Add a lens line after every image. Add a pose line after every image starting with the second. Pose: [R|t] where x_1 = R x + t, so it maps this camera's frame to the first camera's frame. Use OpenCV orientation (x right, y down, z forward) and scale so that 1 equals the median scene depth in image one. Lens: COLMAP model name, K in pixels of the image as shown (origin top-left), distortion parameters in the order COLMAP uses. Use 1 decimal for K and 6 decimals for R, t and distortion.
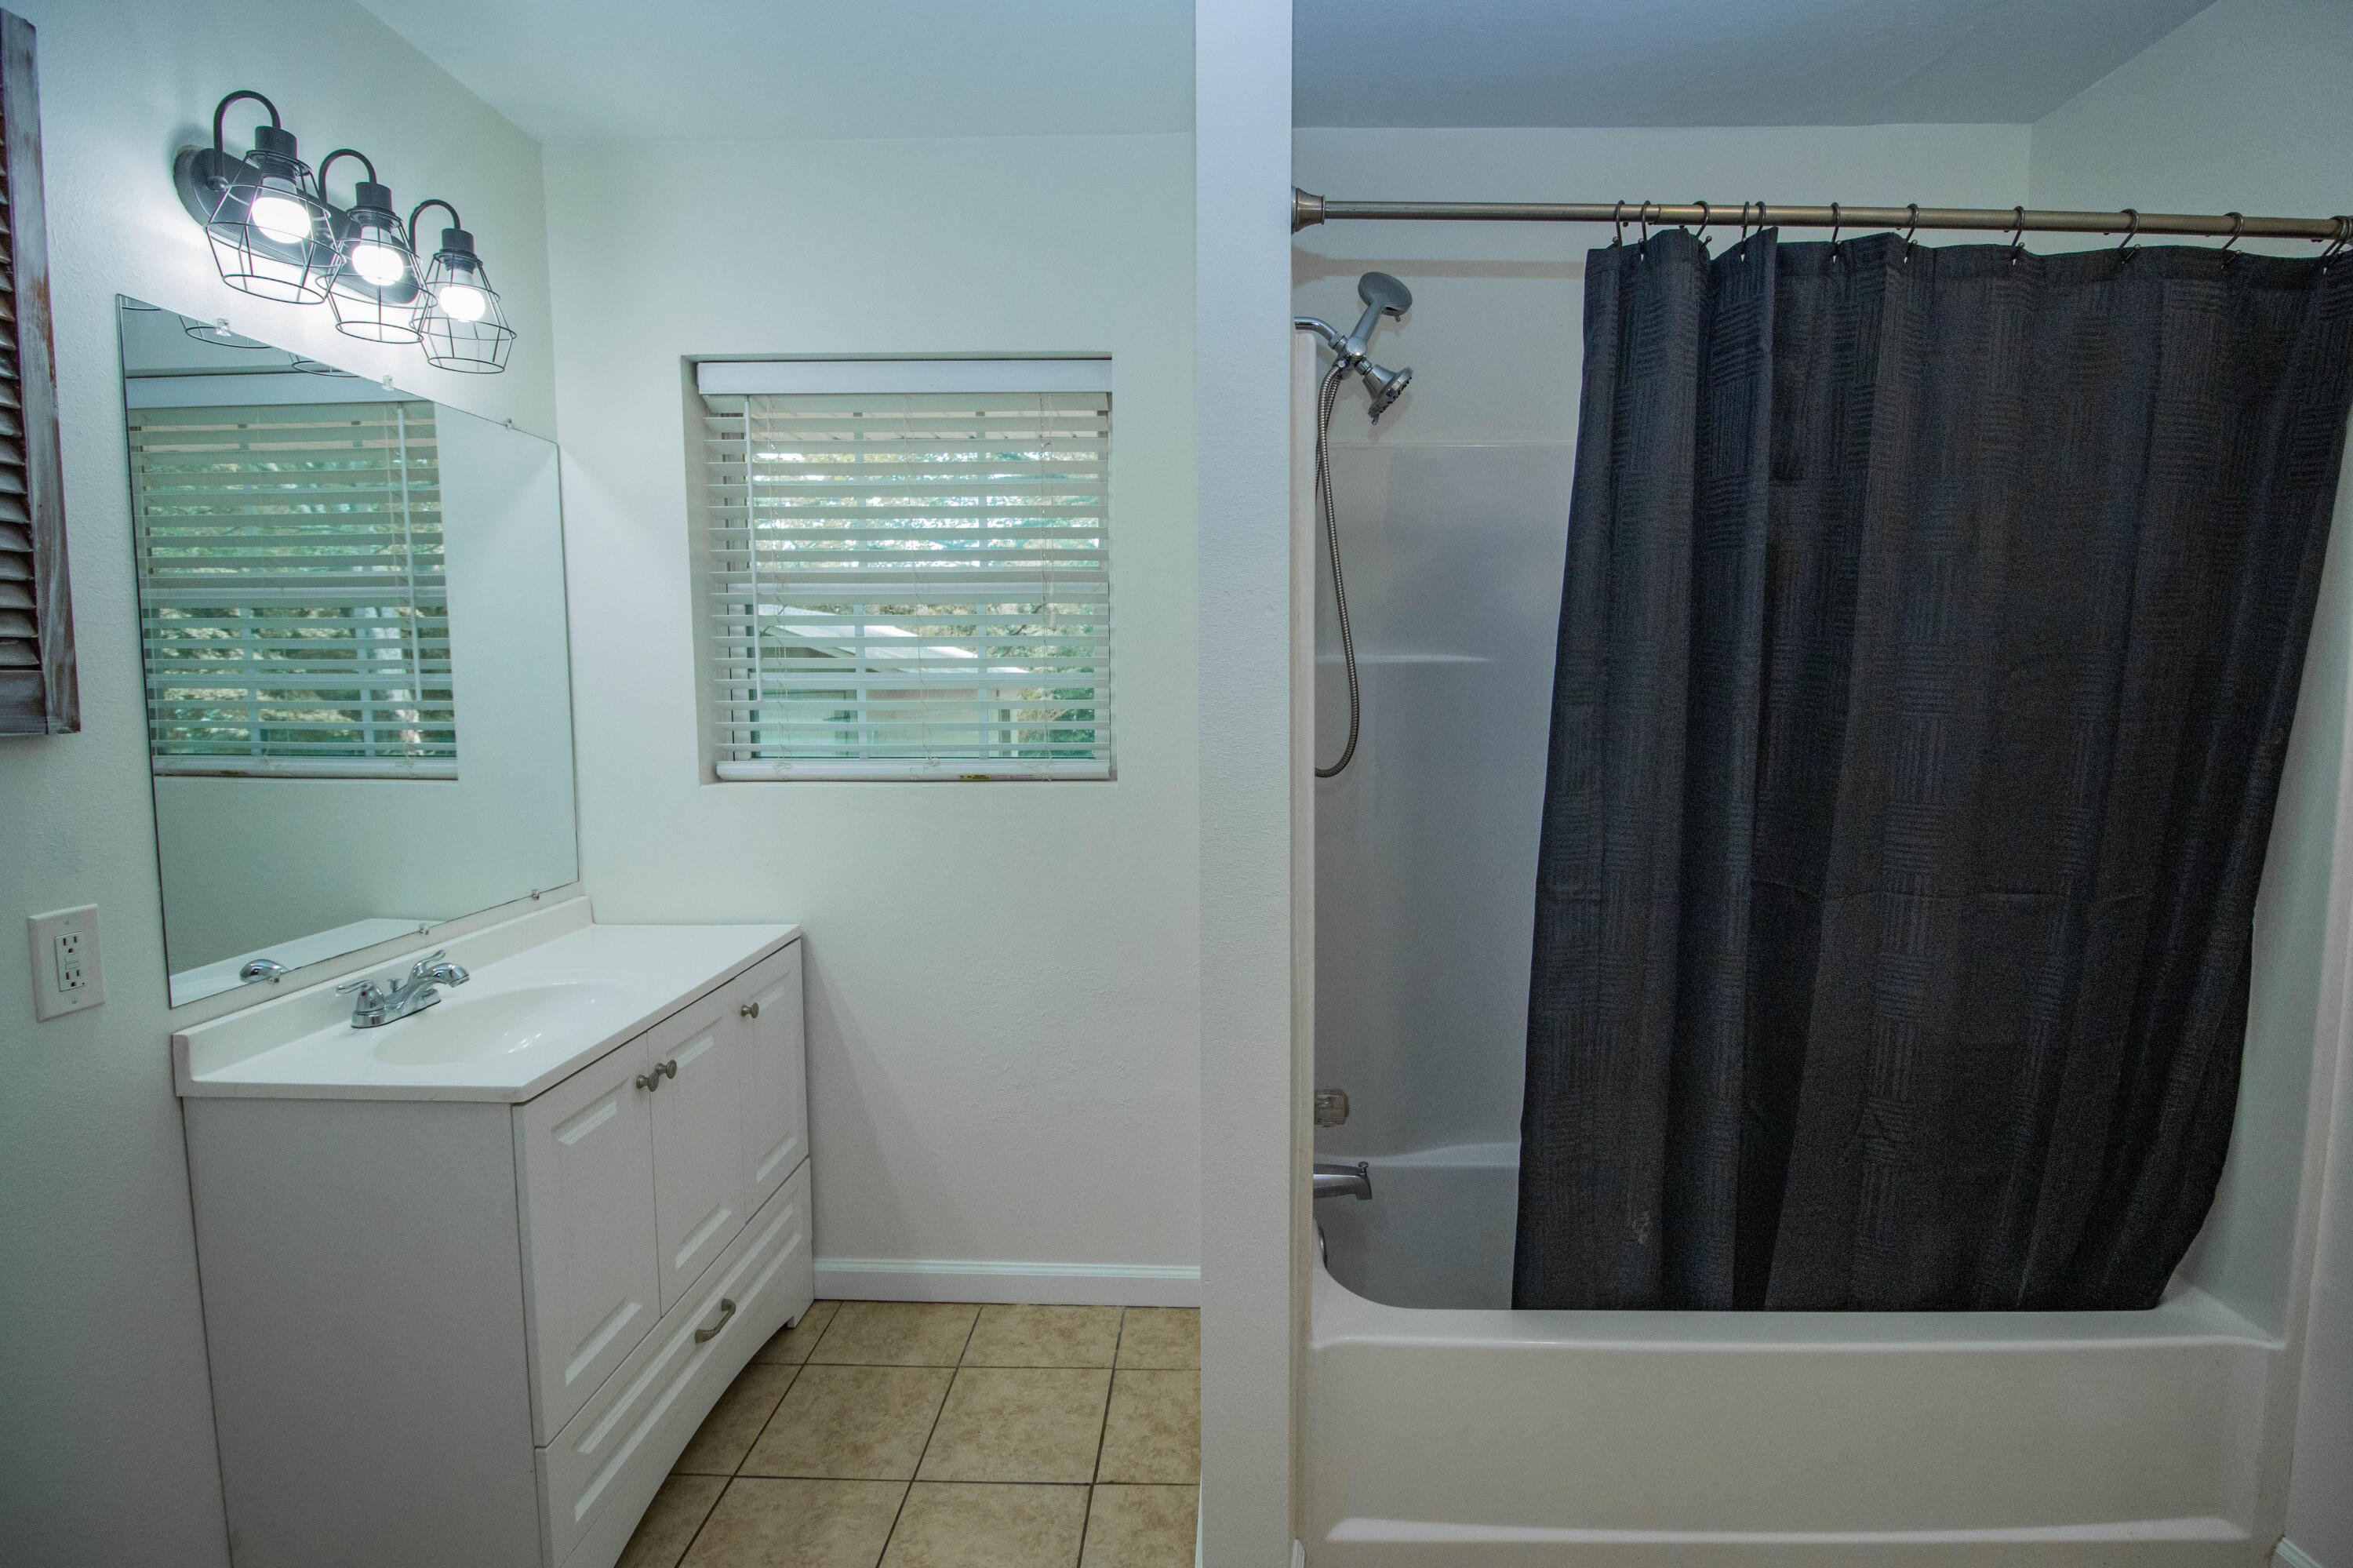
lens RADIAL K [[1105.3, 0, 1203.1], [0, 1105.3, 767.8], [0, 0, 1]] dist [-0.003383, -0.010557]
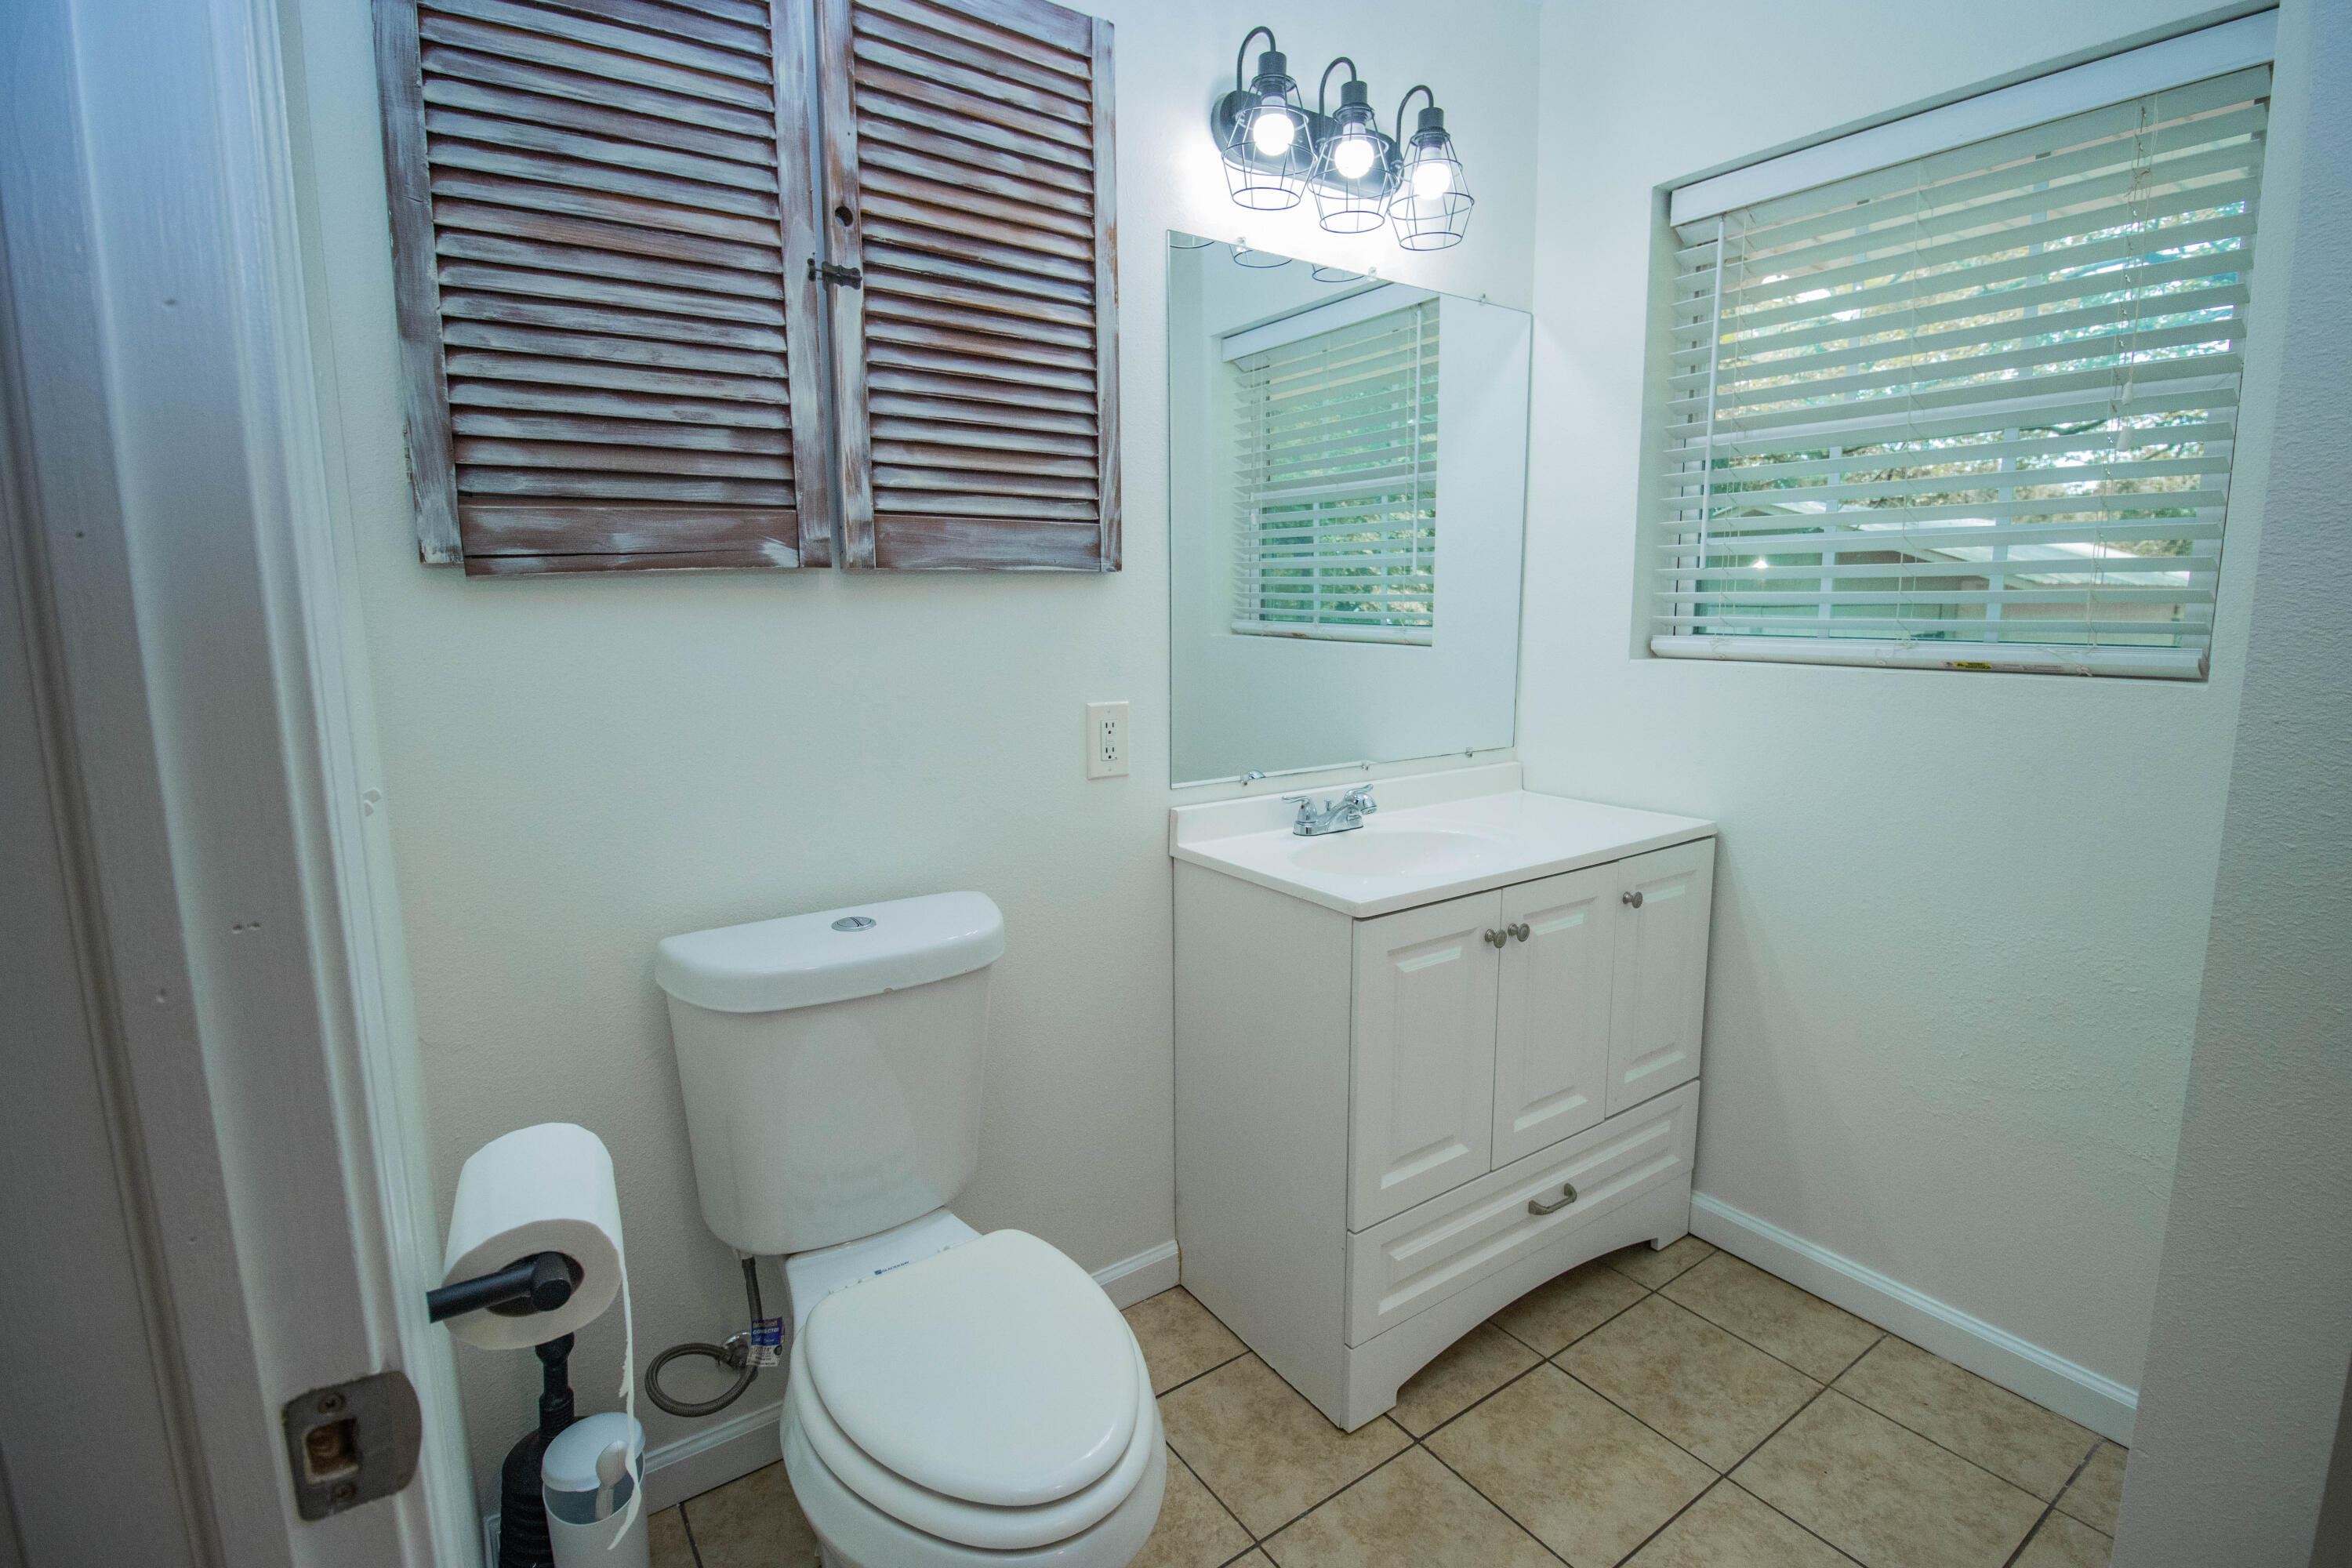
lens RADIAL K [[1104.7, 0, 1202.6], [0, 1104.7, 767.9], [0, 0, 1]] dist [-0.003383, -0.010557]
pose [[0.604651, 0.119231, -0.787516, 0.096204], [-0.063918, 0.992807, 0.101237, 0.045468], [0.793922, -0.010876, 0.607922, 0.173339]]
